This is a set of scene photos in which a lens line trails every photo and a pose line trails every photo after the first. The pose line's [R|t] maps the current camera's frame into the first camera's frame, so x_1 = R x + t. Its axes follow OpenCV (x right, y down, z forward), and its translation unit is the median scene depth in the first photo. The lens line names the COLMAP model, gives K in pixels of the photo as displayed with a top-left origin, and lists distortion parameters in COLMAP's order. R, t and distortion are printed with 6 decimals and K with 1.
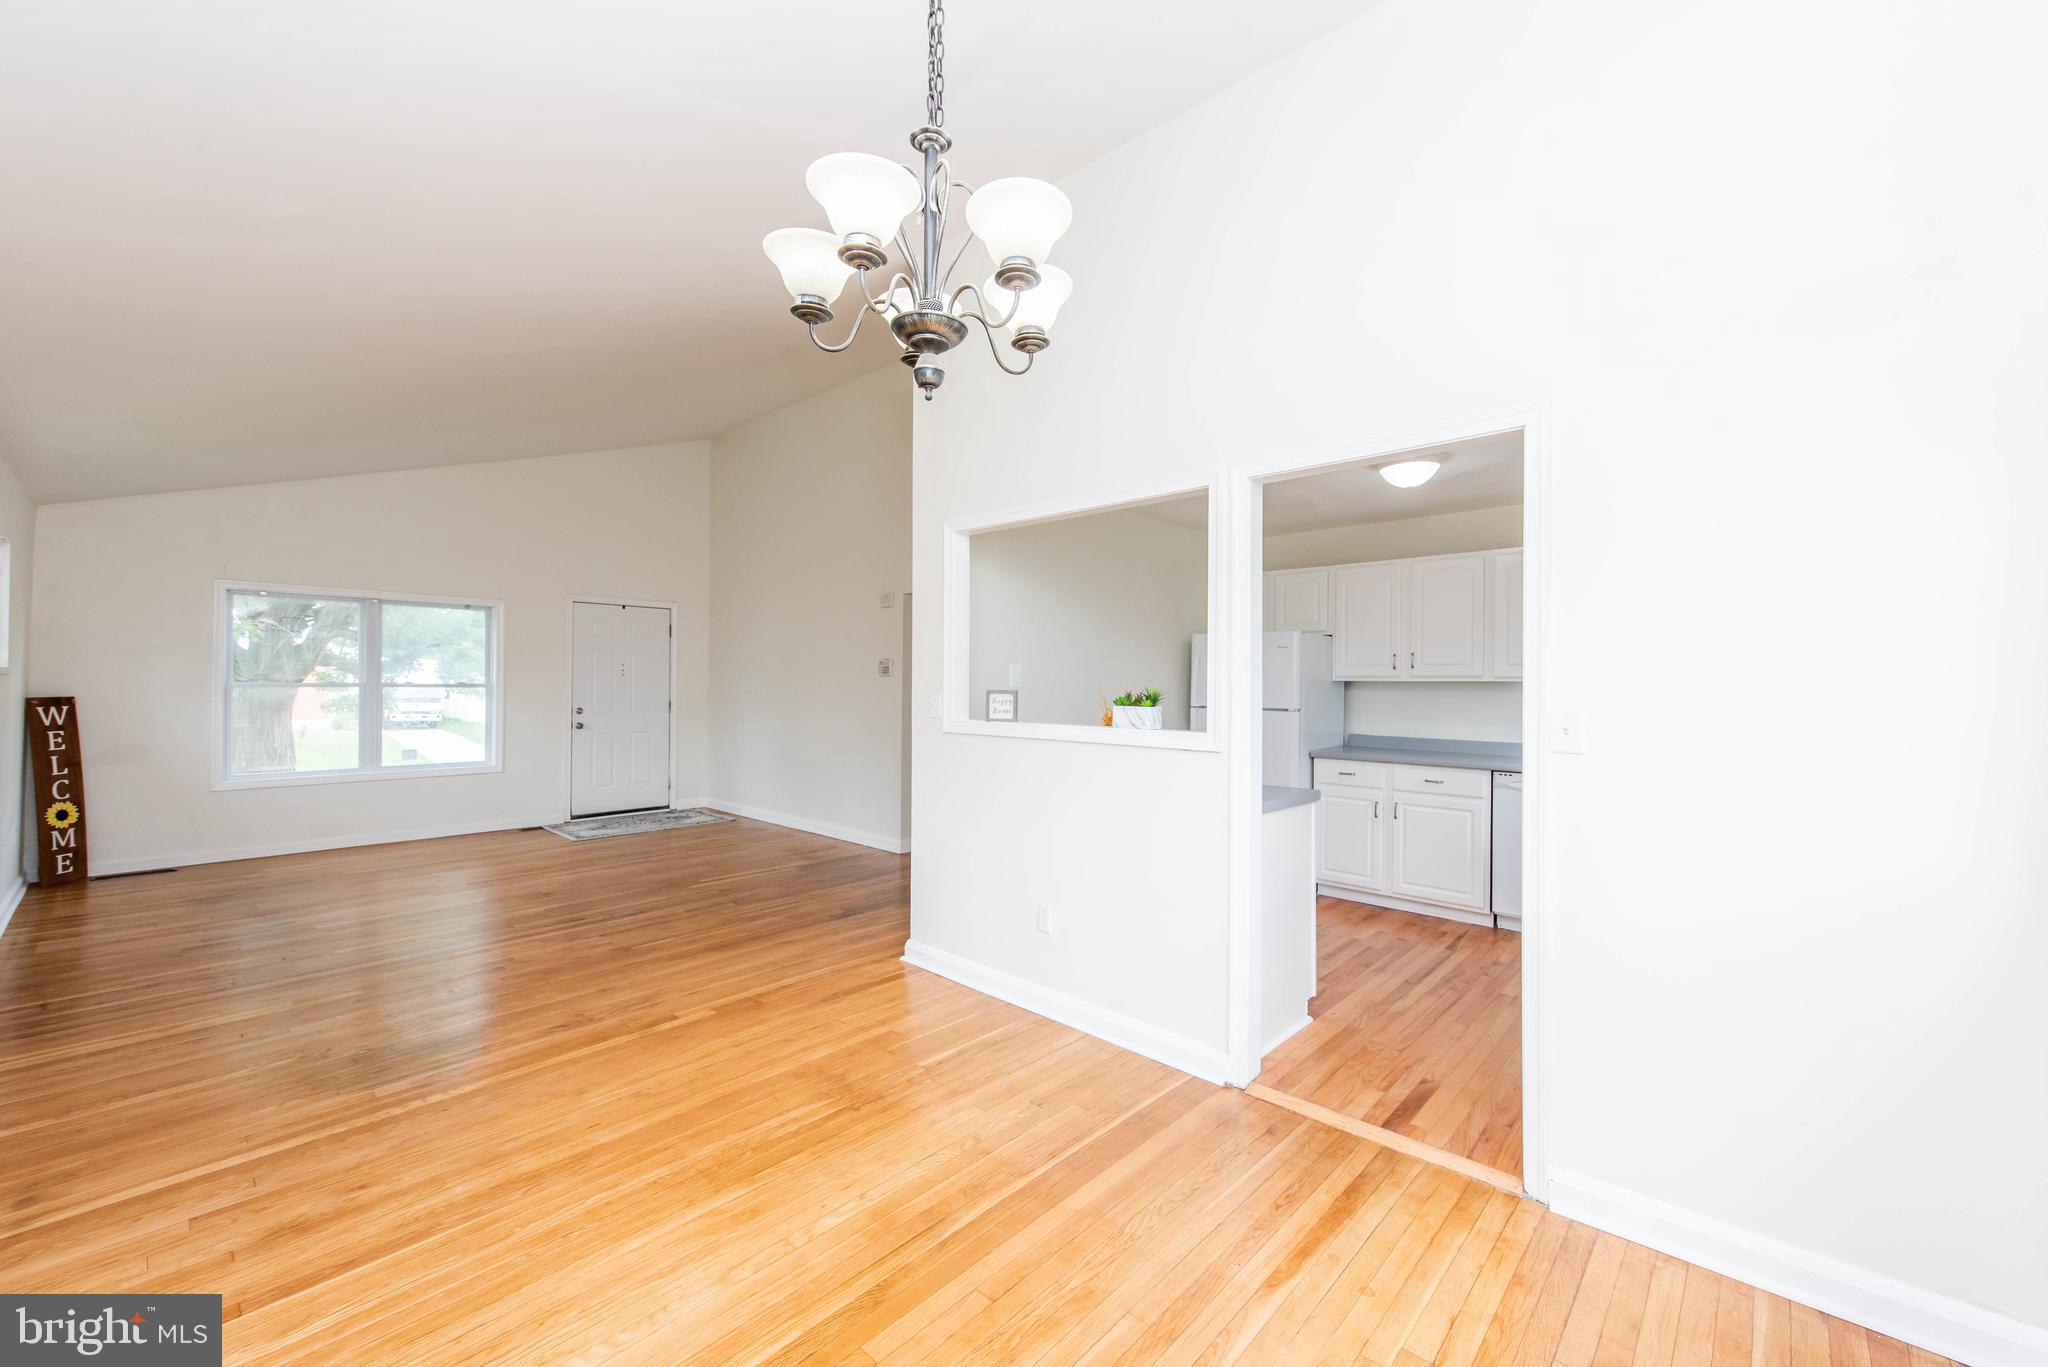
lens RADIAL K [[816.0, 0, 1030.7], [0, 816.0, 681.2], [0, 0, 1]] dist [0.001290, 0.000136]
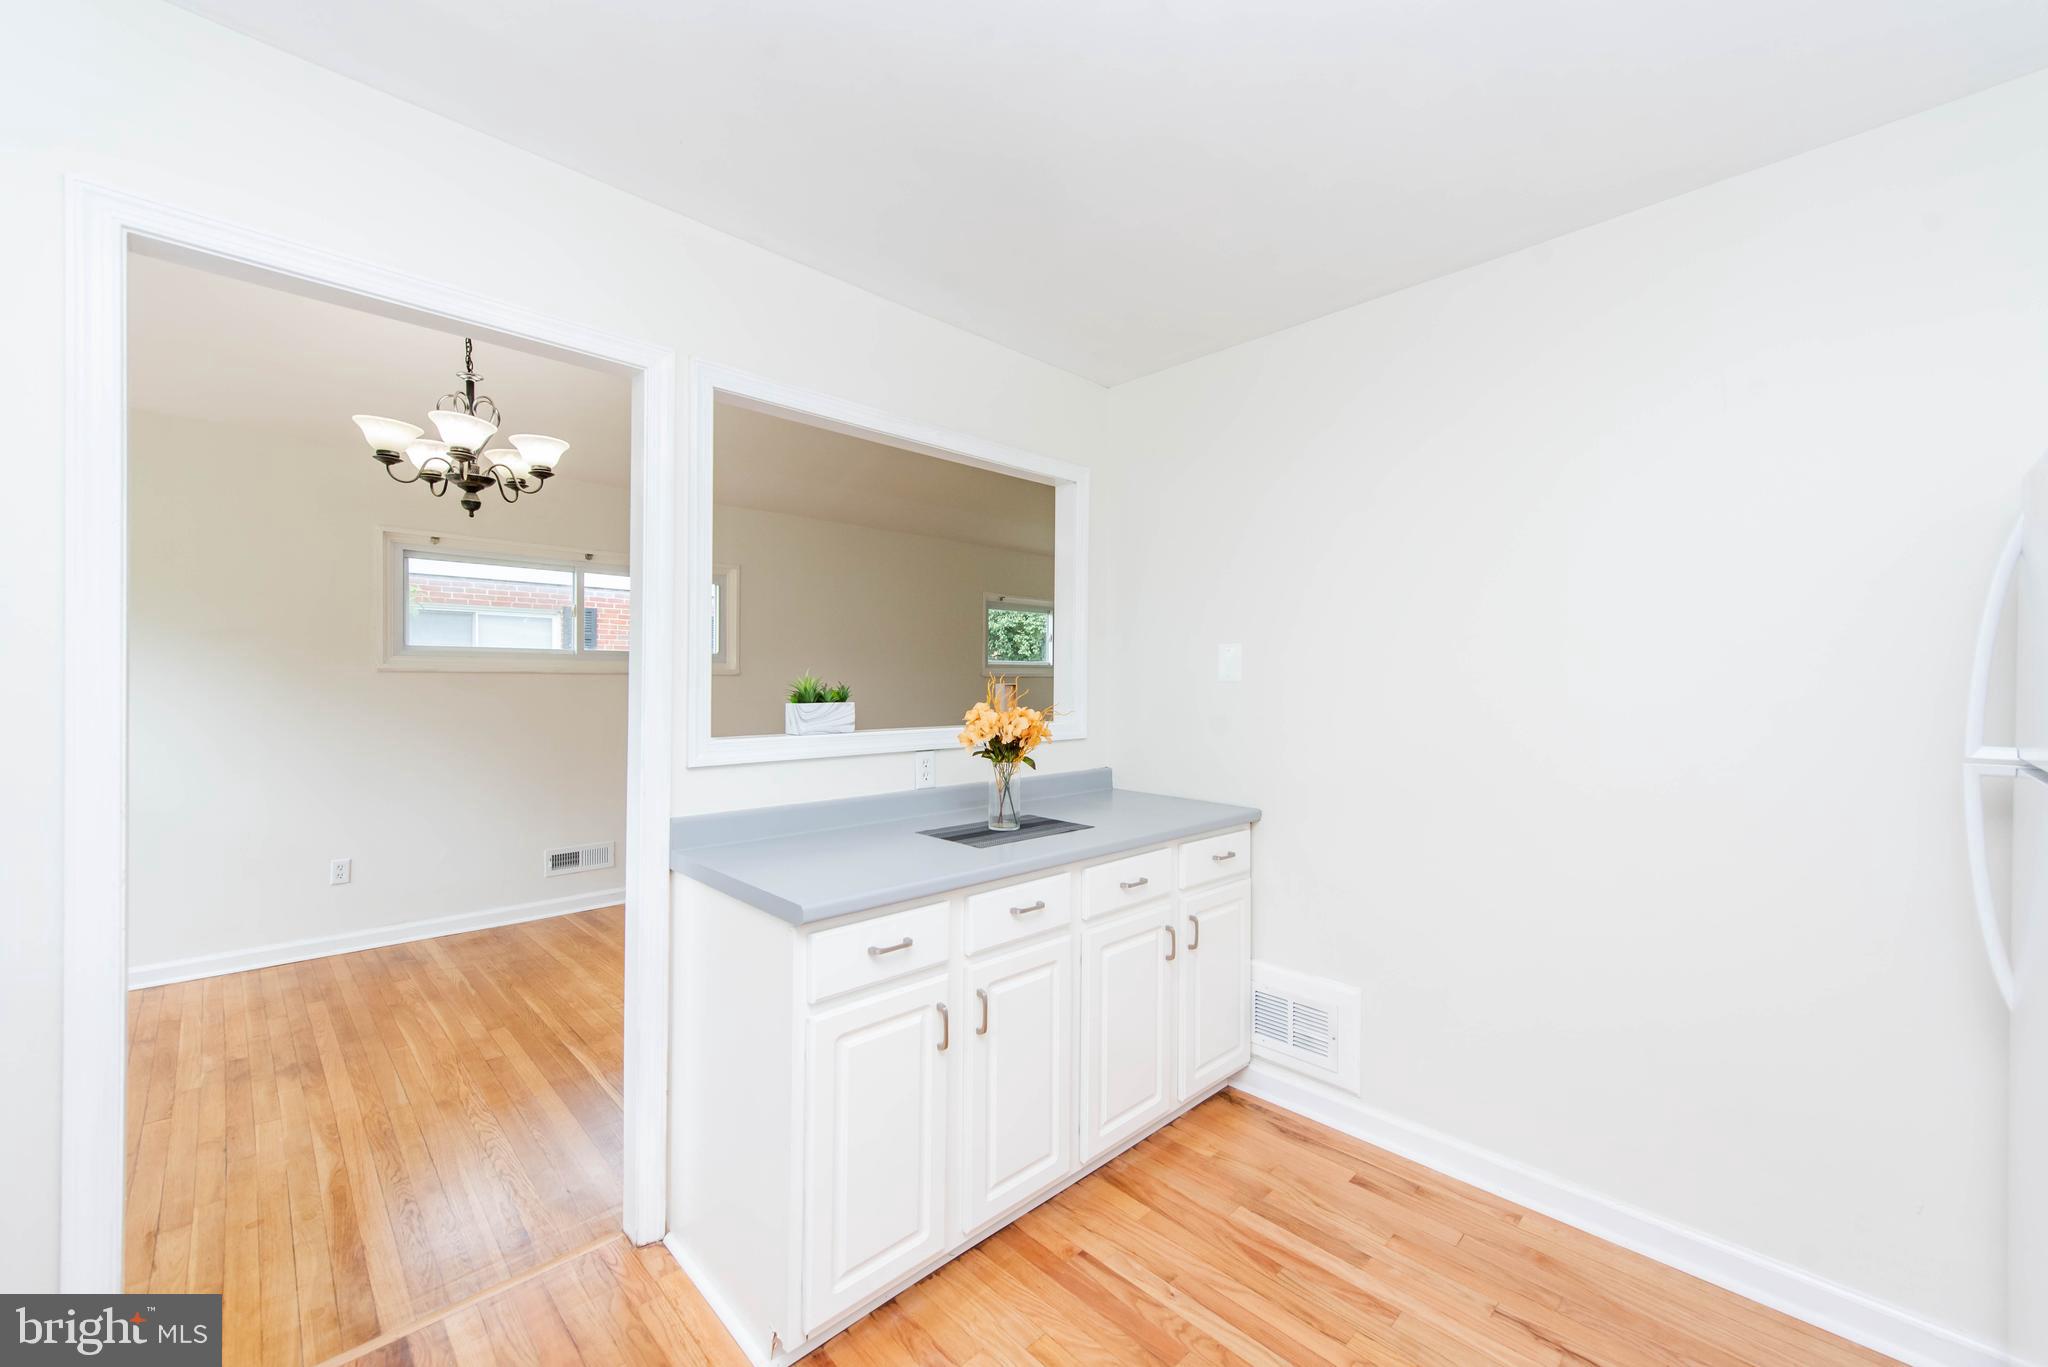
lens RADIAL K [[816.0, 0, 1030.7], [0, 816.0, 678.2], [0, 0, 1]] dist [0.001290, 0.000136]
pose [[-0.062384, 0.004722, -0.998041, 1.268334], [0.003275, 0.999984, 0.004526, 0.006161], [0.998047, -0.002986, -0.062399, 1.856626]]
